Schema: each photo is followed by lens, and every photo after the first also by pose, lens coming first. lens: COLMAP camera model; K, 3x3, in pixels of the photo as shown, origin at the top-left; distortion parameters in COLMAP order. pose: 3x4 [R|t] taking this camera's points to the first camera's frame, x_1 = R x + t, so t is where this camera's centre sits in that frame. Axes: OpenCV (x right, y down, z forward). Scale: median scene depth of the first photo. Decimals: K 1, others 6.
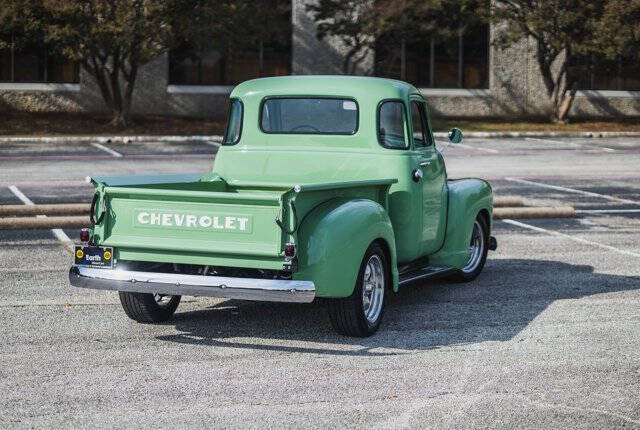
lens RADIAL K [[1595.7, 0, 320.0], [0, 1595.7, 215.0], [0, 0, 1]] dist [-0.043789, -0.452077]
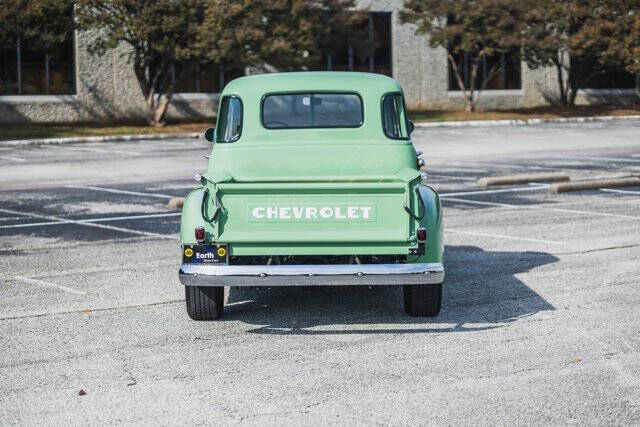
lens RADIAL K [[1573.4, 0, 320.0], [0, 1573.4, 213.5], [0, 0, 1]] dist [0.051015, 0.519499]
pose [[0.933836, -0.051579, 0.353963, -0.122669], [0.053461, 0.998560, 0.004465, 0.000002], [-0.353683, 0.014753, 0.935249, 0.014927]]
